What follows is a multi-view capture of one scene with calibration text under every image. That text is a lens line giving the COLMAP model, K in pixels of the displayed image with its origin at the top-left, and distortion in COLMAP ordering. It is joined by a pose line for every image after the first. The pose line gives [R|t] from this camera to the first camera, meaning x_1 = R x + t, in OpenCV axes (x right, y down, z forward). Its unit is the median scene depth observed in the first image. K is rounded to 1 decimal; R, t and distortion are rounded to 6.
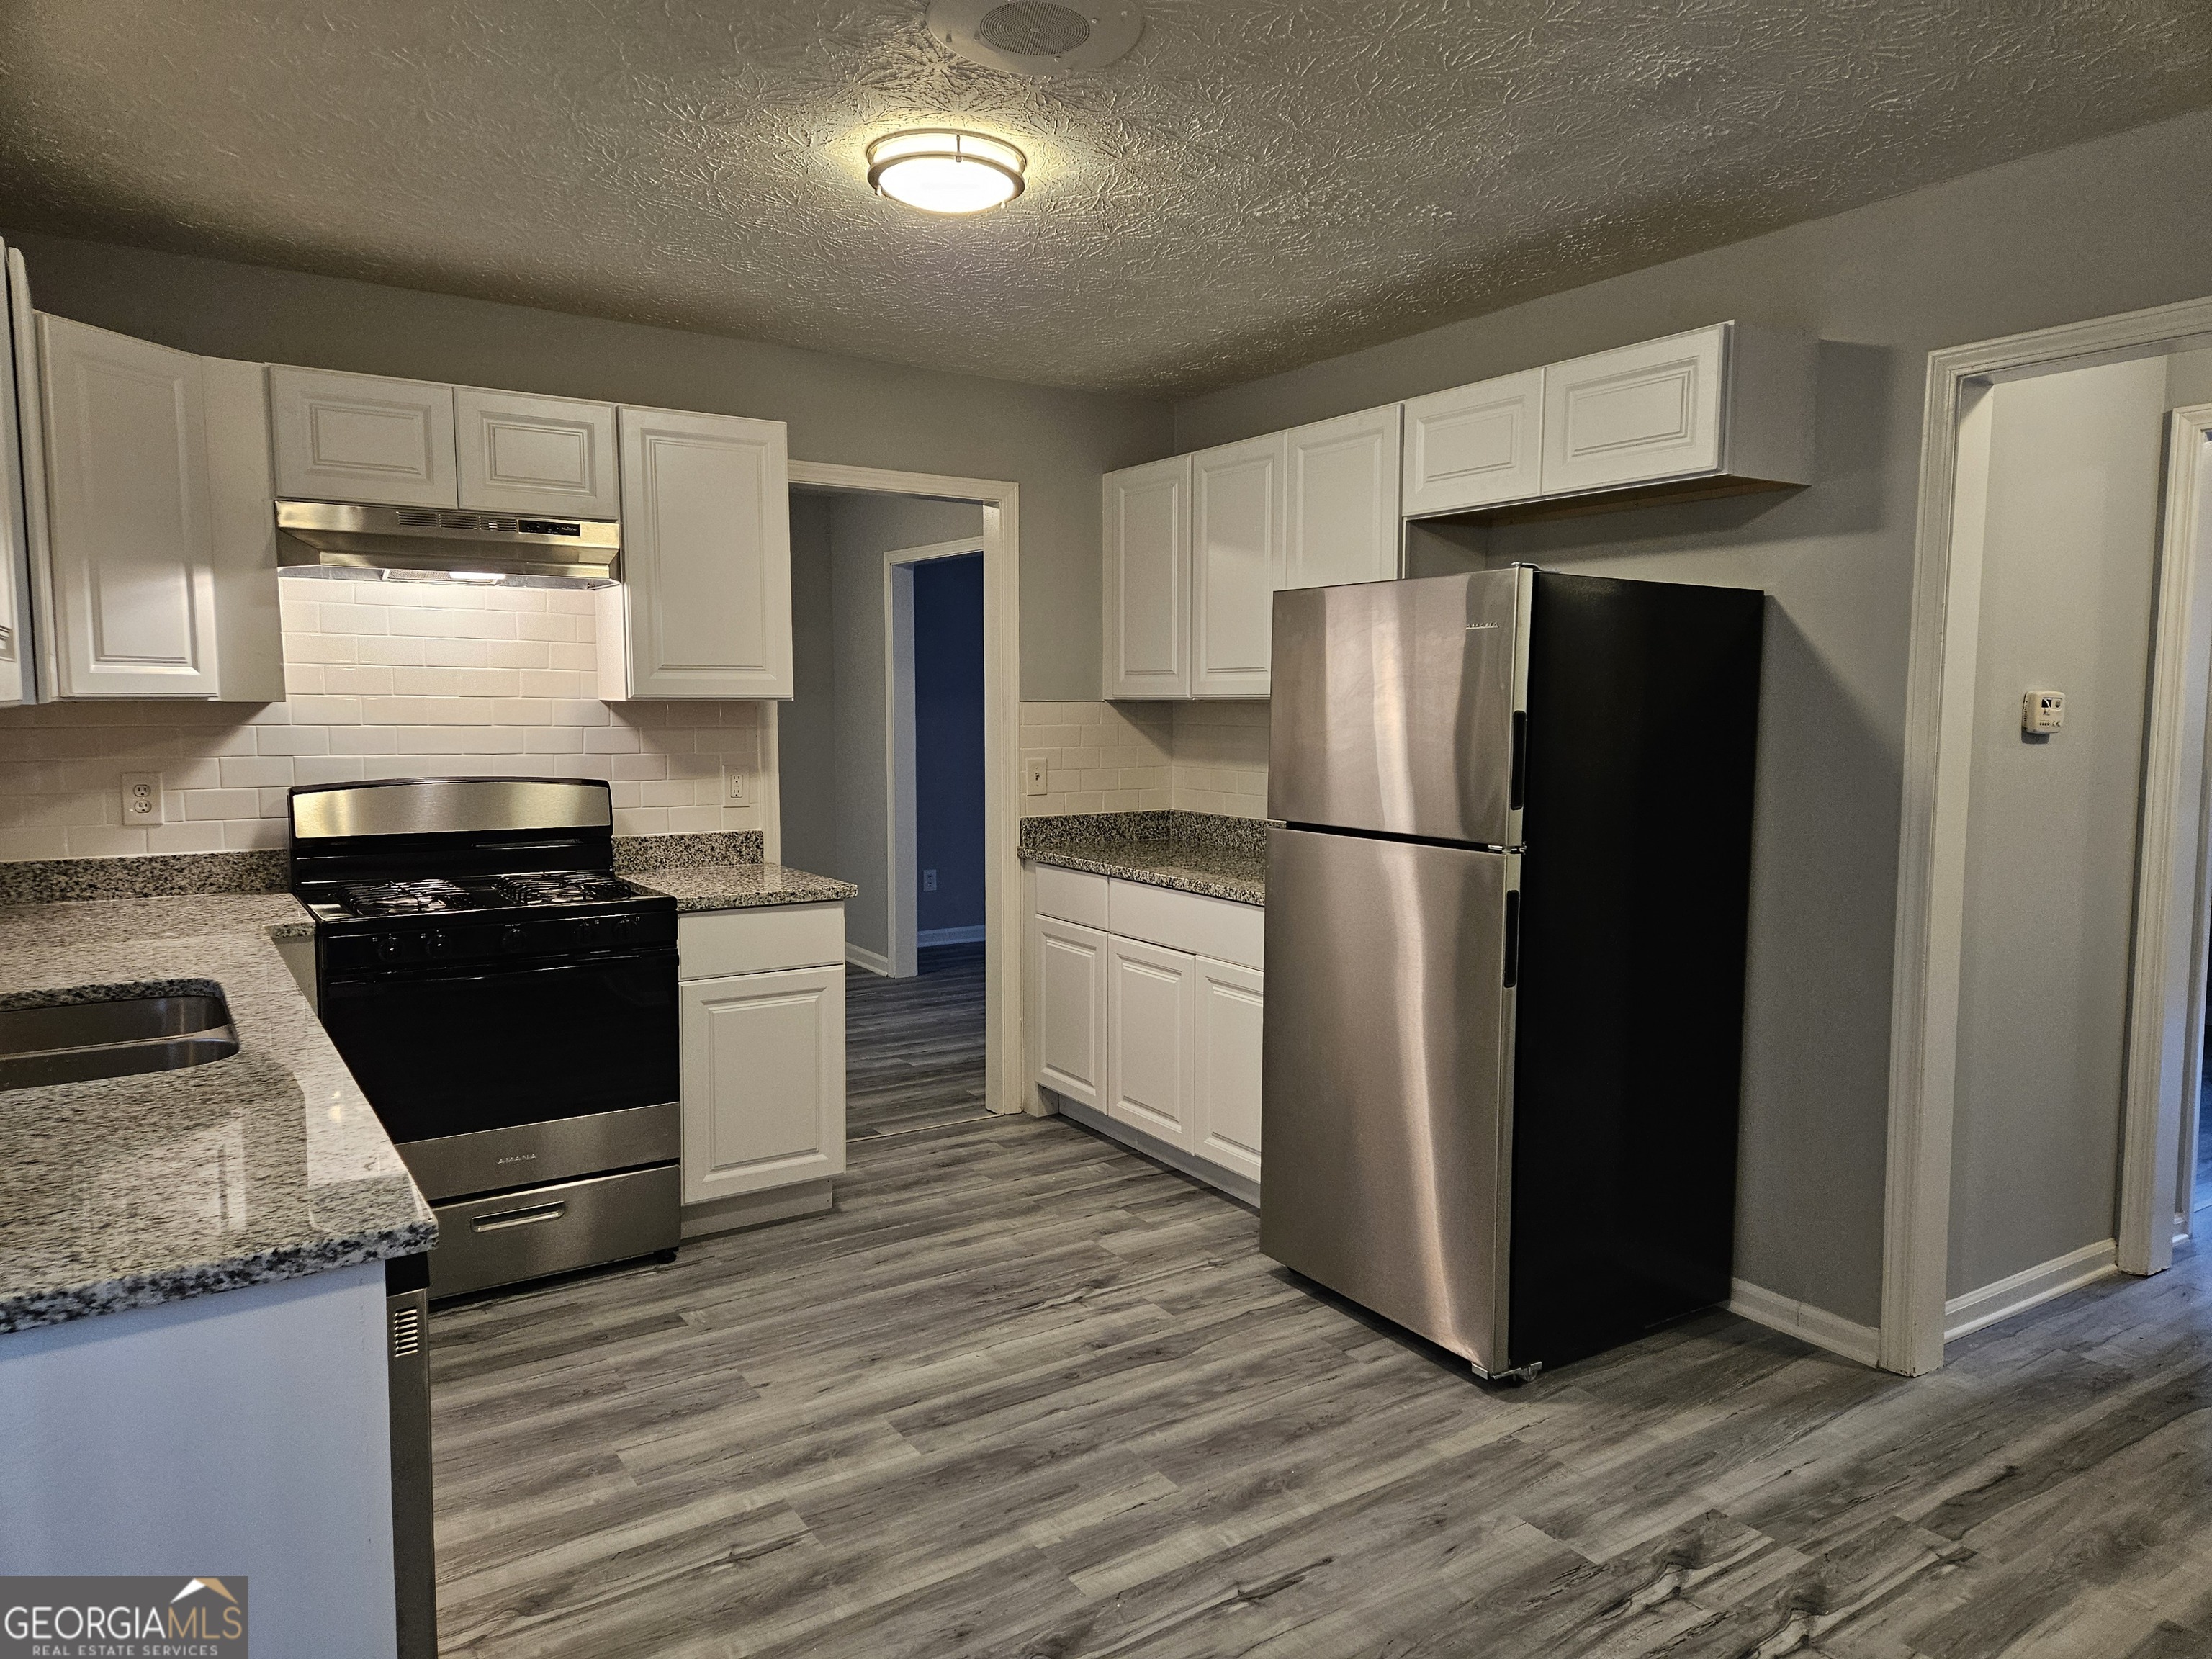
lens RADIAL K [[1449.1, 0, 1107.4], [0, 1449.1, 837.0], [0, 0, 1]] dist [0.084676, -0.062649]
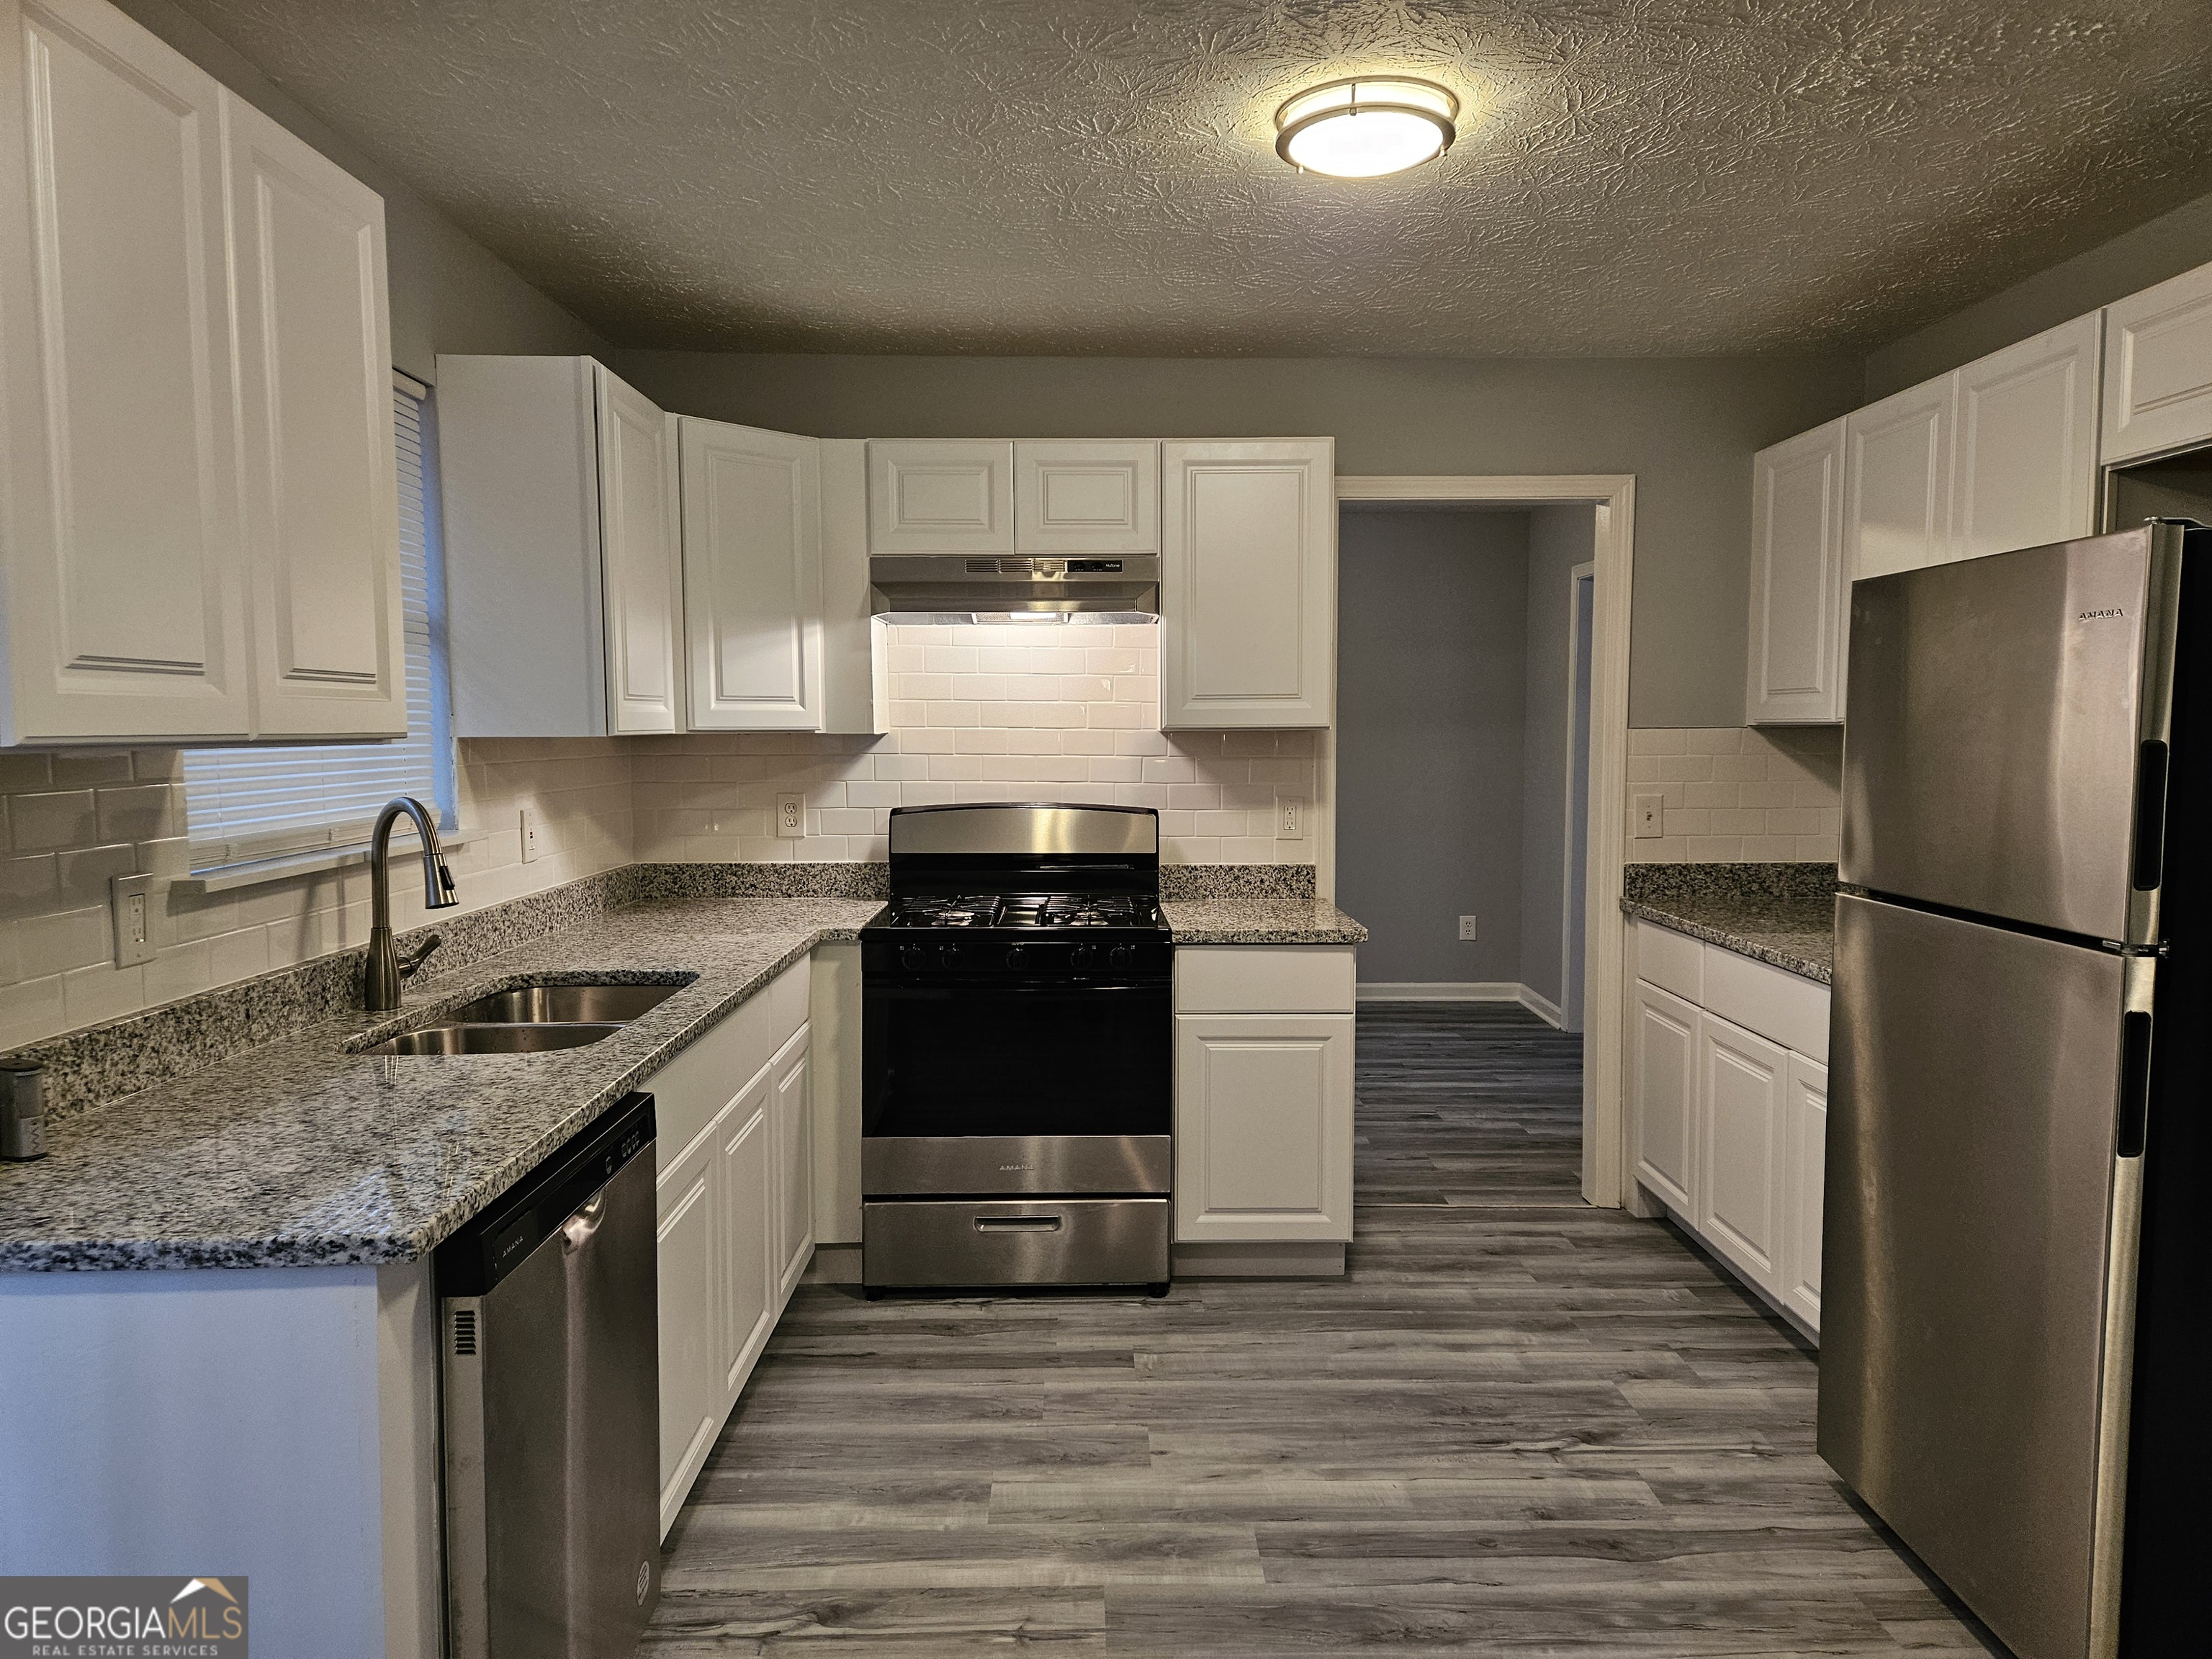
lens RADIAL K [[1449.1, 0, 1107.4], [0, 1449.1, 837.0], [0, 0, 1]] dist [0.084676, -0.062649]
pose [[0.848158, 0.036678, -0.528472, 0.190746], [-0.046708, 0.998893, -0.005636, -0.013753], [0.527680, 0.029464, 0.848932, 0.144007]]
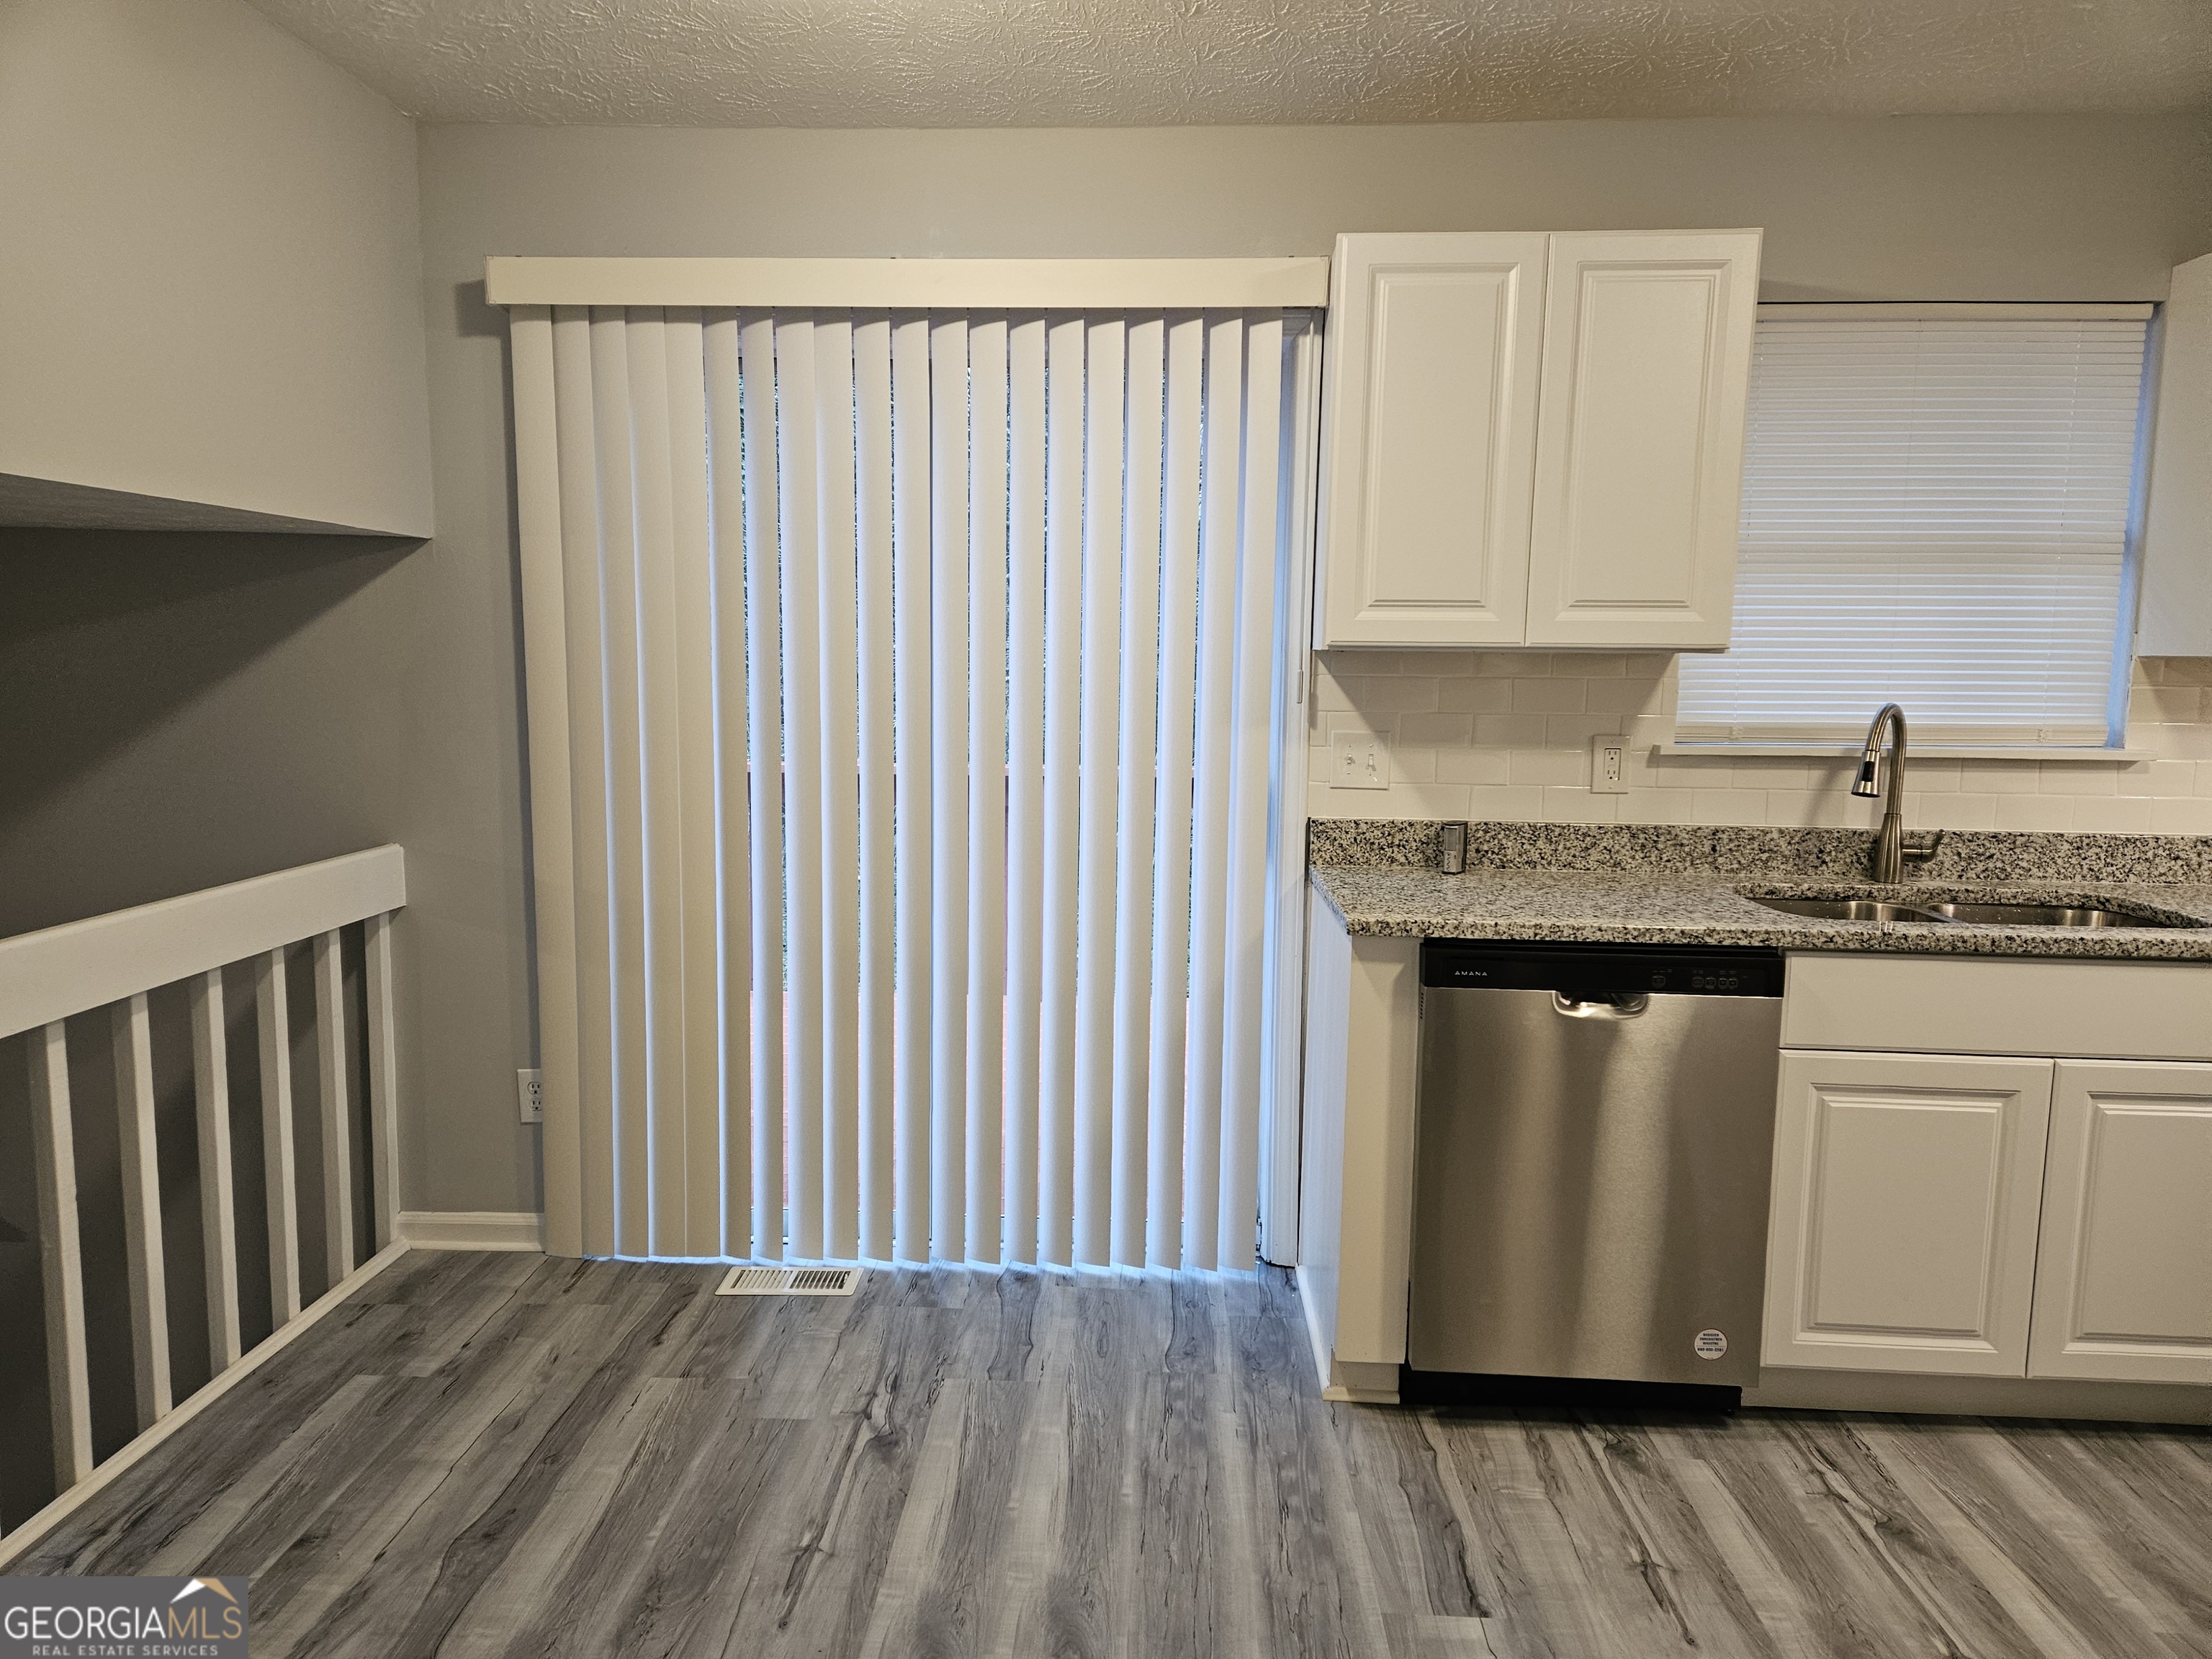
lens RADIAL K [[1449.1, 0, 1107.4], [0, 1449.1, 837.0], [0, 0, 1]] dist [0.084676, -0.062649]
pose [[-0.579206, 0.097709, -0.809304, 0.465294], [-0.091714, 0.978676, 0.183797, -0.059047], [0.810005, 0.180681, -0.557894, 0.684091]]
